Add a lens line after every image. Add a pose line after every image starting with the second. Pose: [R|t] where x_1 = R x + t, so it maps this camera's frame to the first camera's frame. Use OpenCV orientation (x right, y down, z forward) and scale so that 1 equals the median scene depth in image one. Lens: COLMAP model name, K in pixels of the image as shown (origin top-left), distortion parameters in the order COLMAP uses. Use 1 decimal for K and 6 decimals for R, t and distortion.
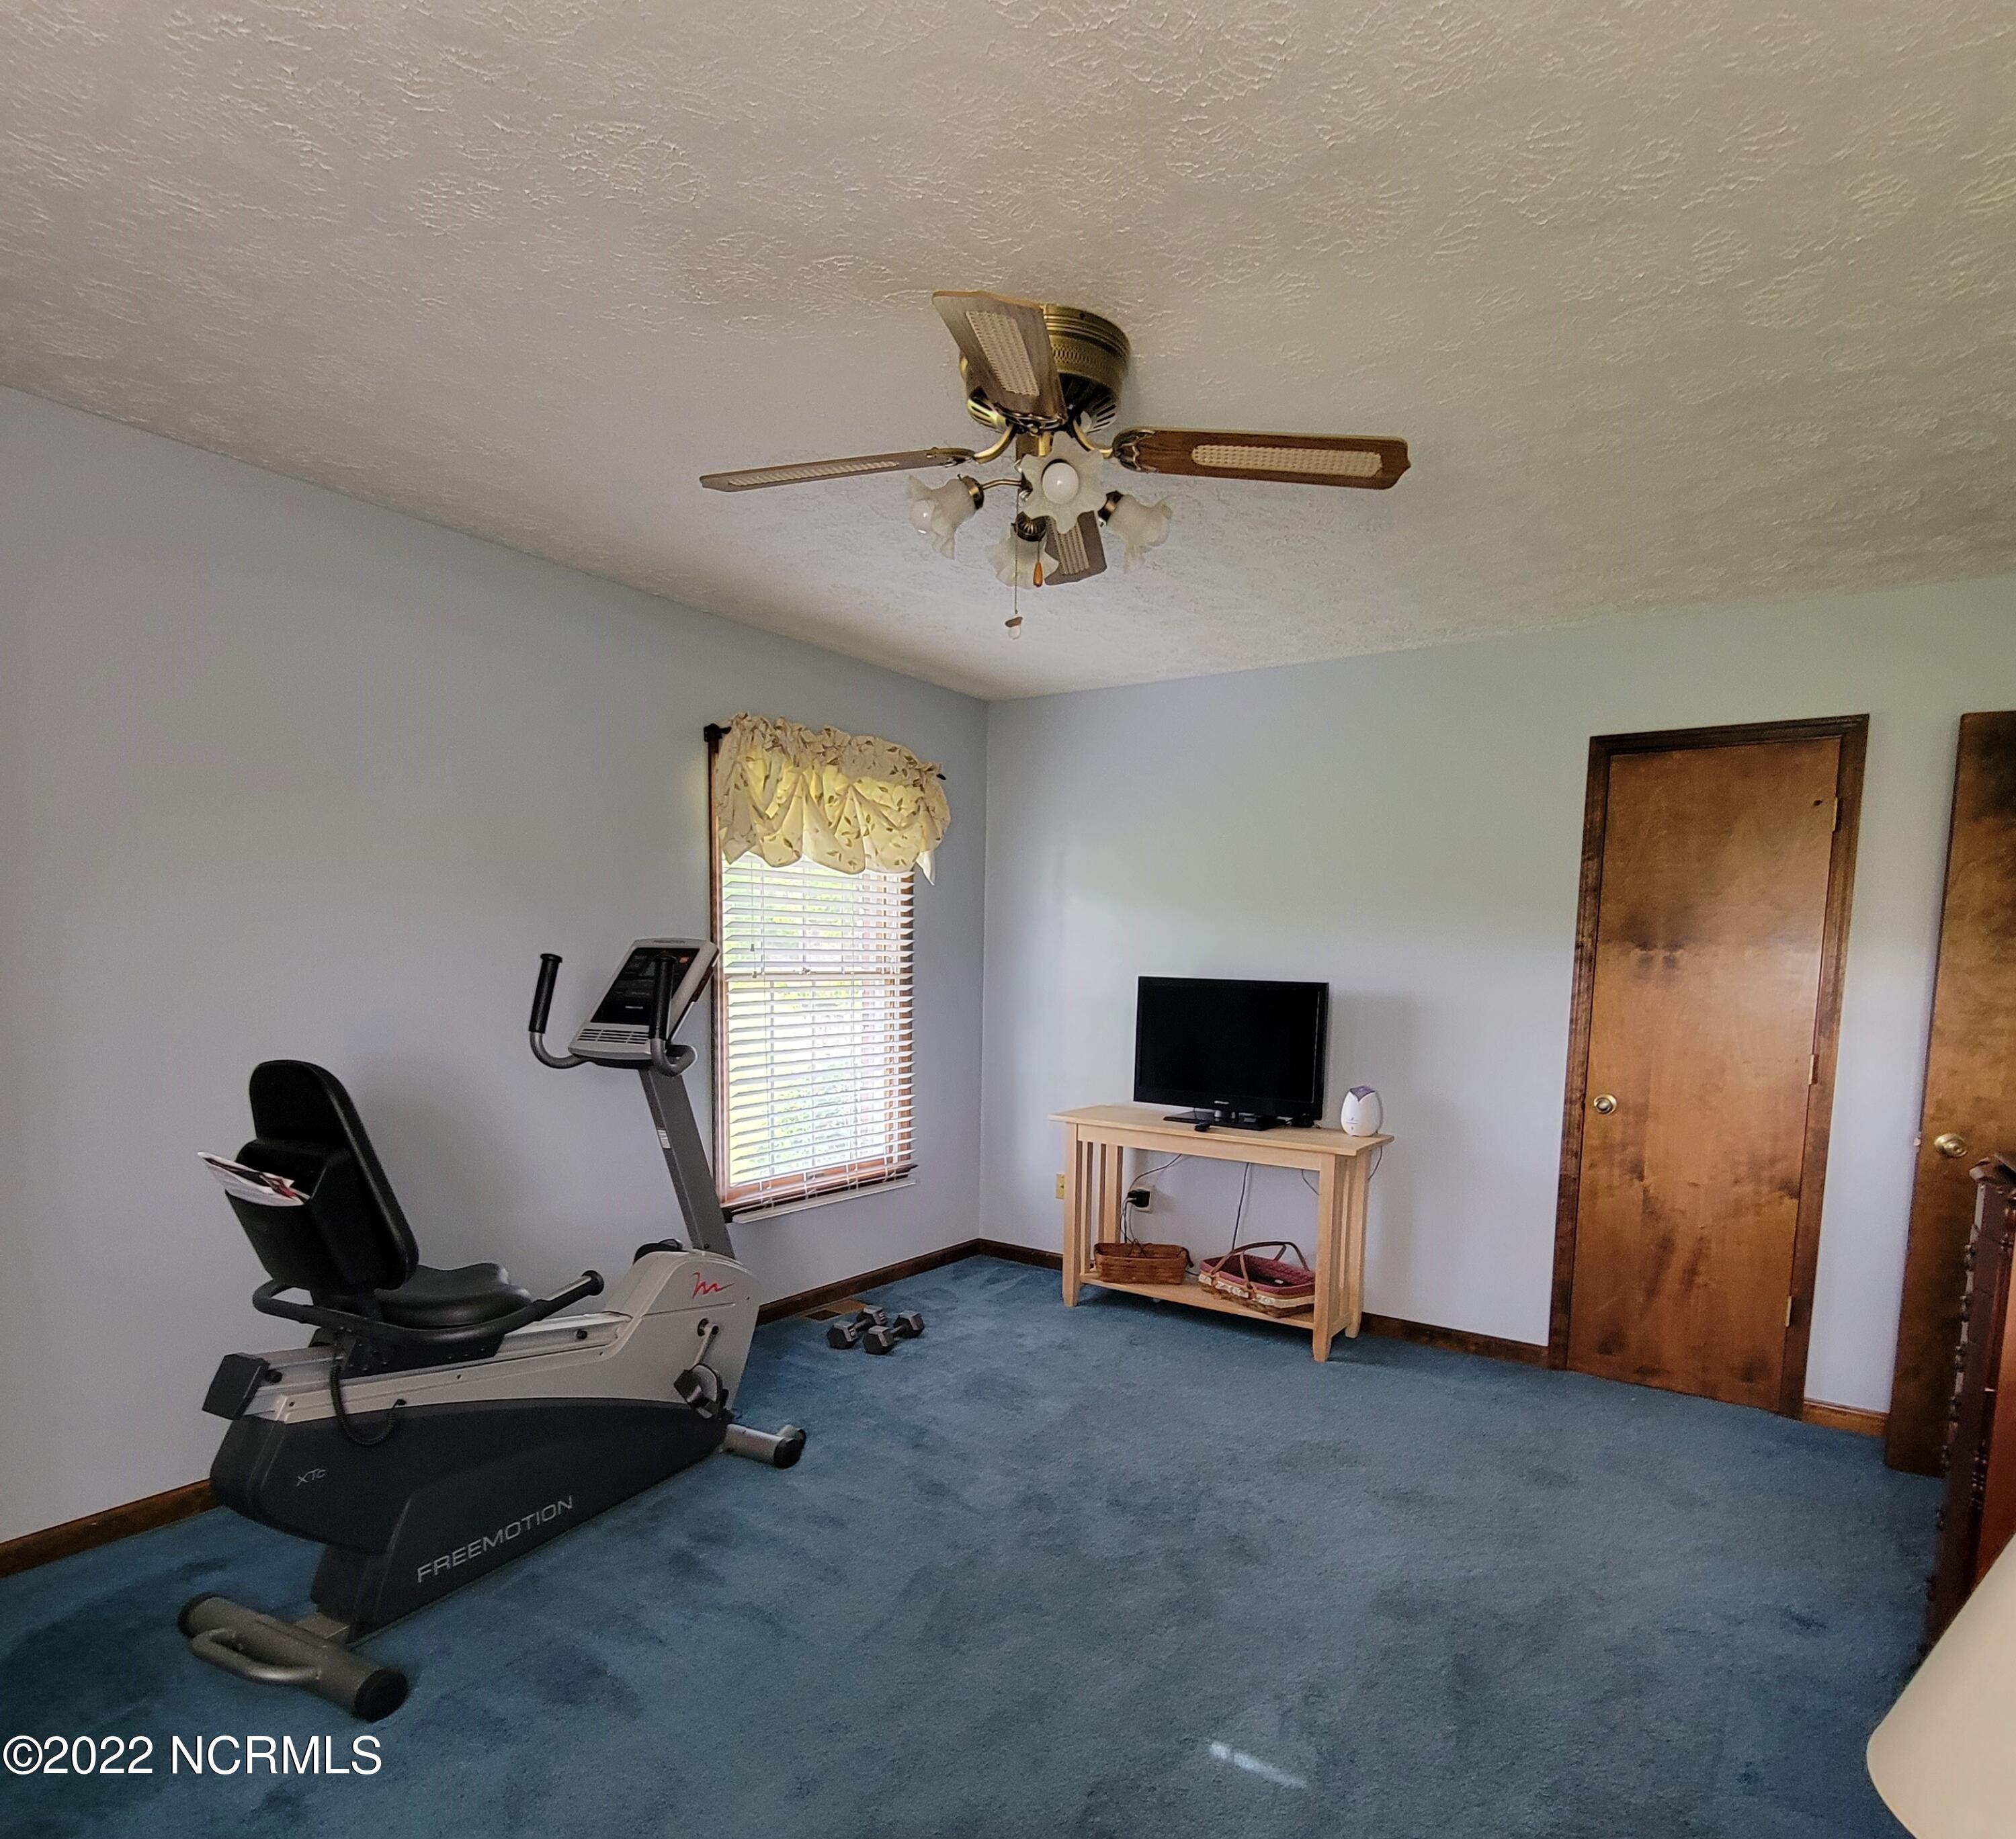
lens RADIAL K [[1189.8, 0, 1015.7], [0, 1189.8, 1094.1], [0, 0, 1]] dist [-0.001764, -0.000023]
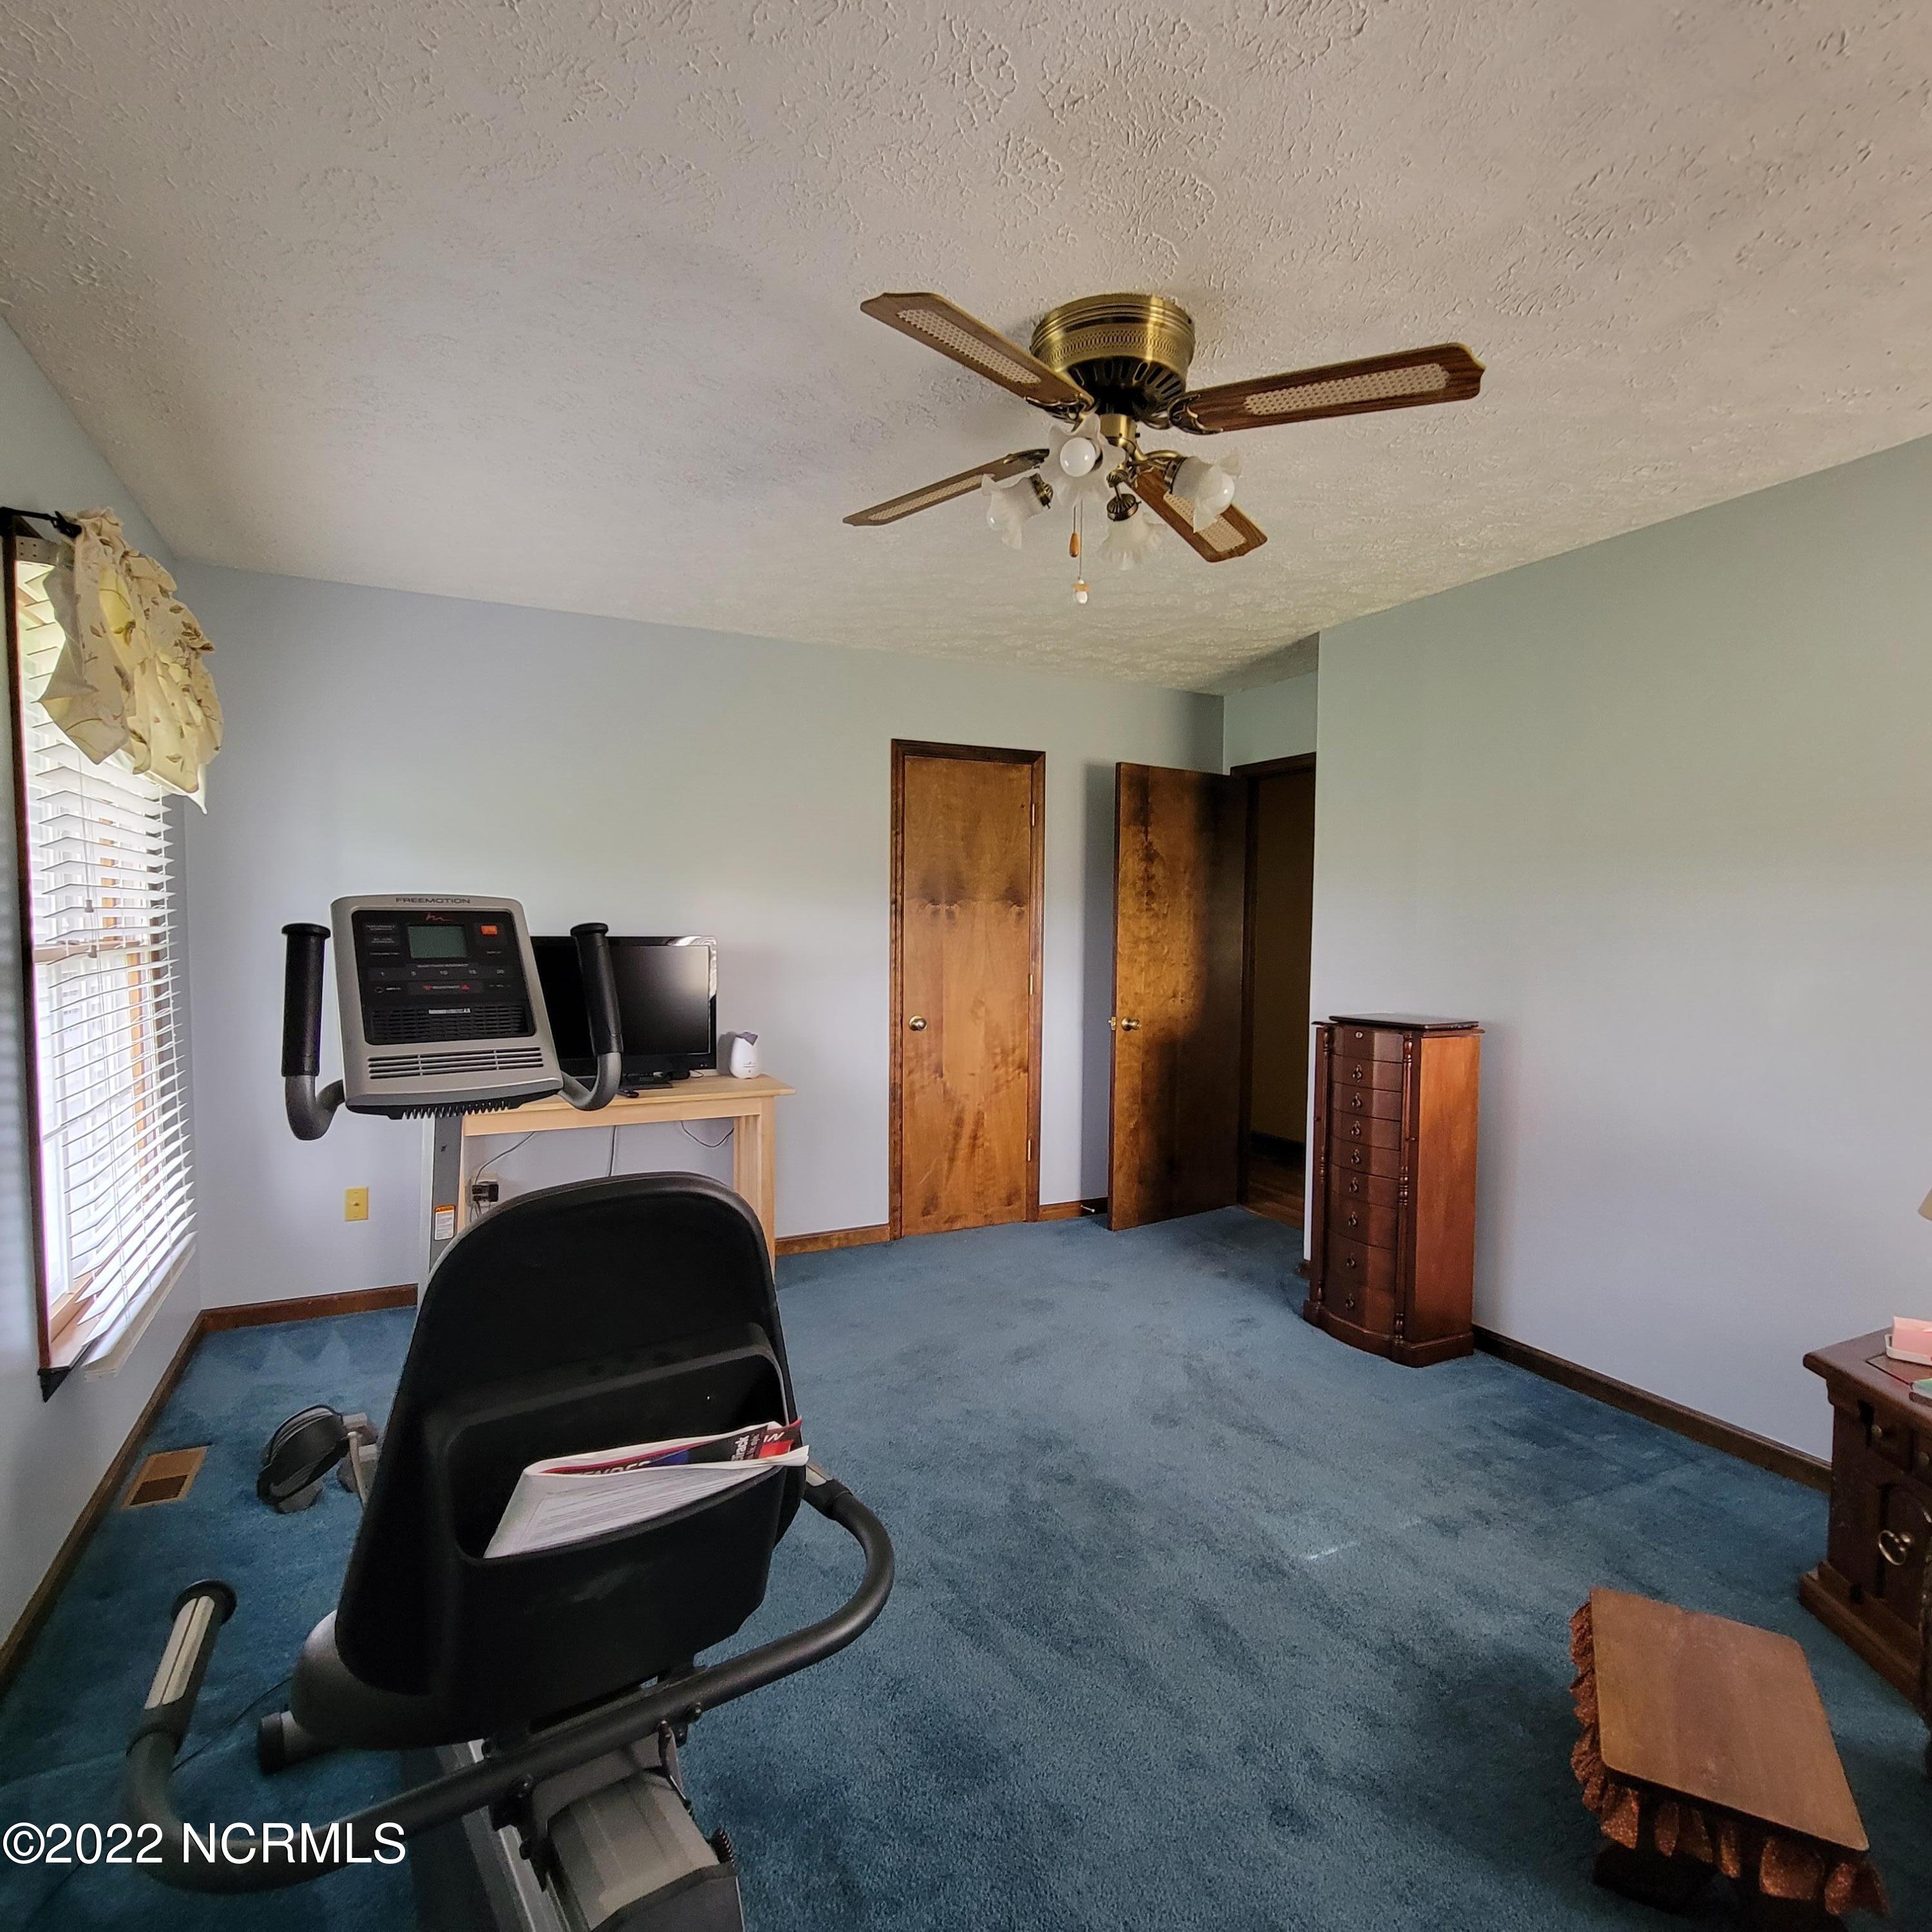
lens RADIAL K [[1063.8, 0, 979.5], [0, 1063.8, 993.0], [0, 0, 1]] dist [-0.000645, 0.001843]
pose [[0.481204, -0.076651, 0.873251, -0.492178], [0.105293, 0.994012, 0.029230, -0.052395], [-0.870262, 0.077882, 0.486393, 0.385267]]
